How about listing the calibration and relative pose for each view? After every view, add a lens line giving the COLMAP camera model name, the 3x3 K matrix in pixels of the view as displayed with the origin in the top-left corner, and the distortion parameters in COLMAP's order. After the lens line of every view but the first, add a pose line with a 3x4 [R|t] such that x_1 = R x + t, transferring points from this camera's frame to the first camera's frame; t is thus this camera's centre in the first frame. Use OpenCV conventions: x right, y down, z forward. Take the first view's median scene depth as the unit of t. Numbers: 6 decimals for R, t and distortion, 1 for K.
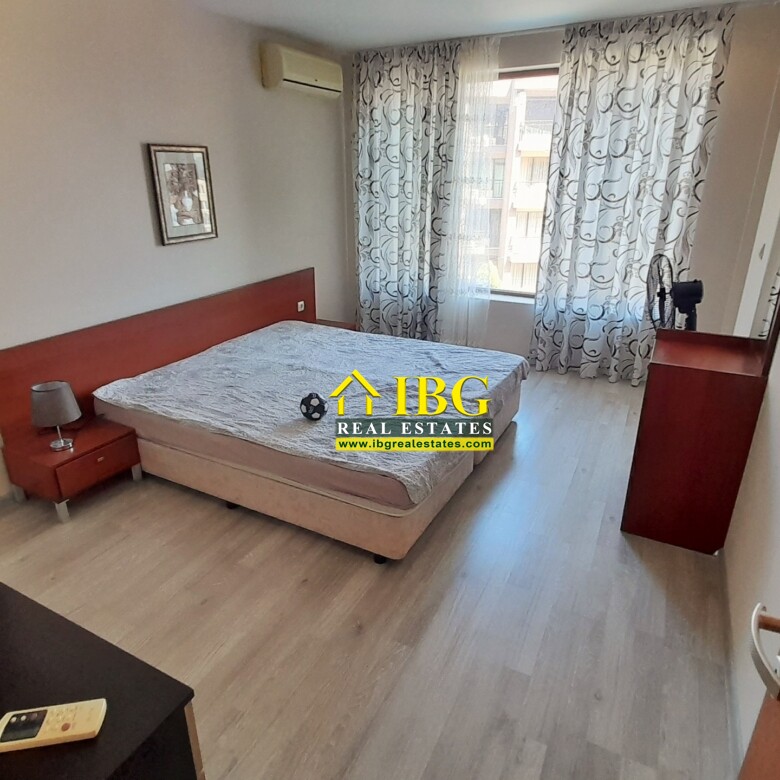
lens RADIAL K [[542.1, 0, 389.1], [0, 542.1, 368.7], [0, 0, 1]] dist [0.005340, 0.001052]
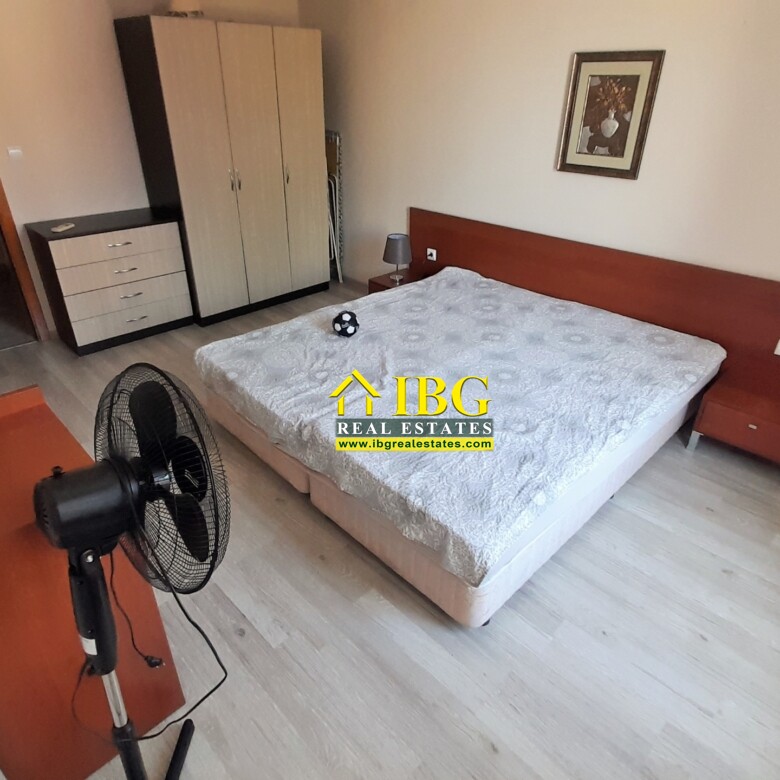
lens RADIAL K [[542.1, 0, 389.1], [0, 542.1, 368.7], [0, 0, 1]] dist [0.005340, 0.001052]
pose [[-0.302372, 0.448350, -0.841162, 0.568688], [-0.336772, 0.775307, 0.534307, -0.339068], [0.891715, 0.444839, -0.083440, 0.909457]]
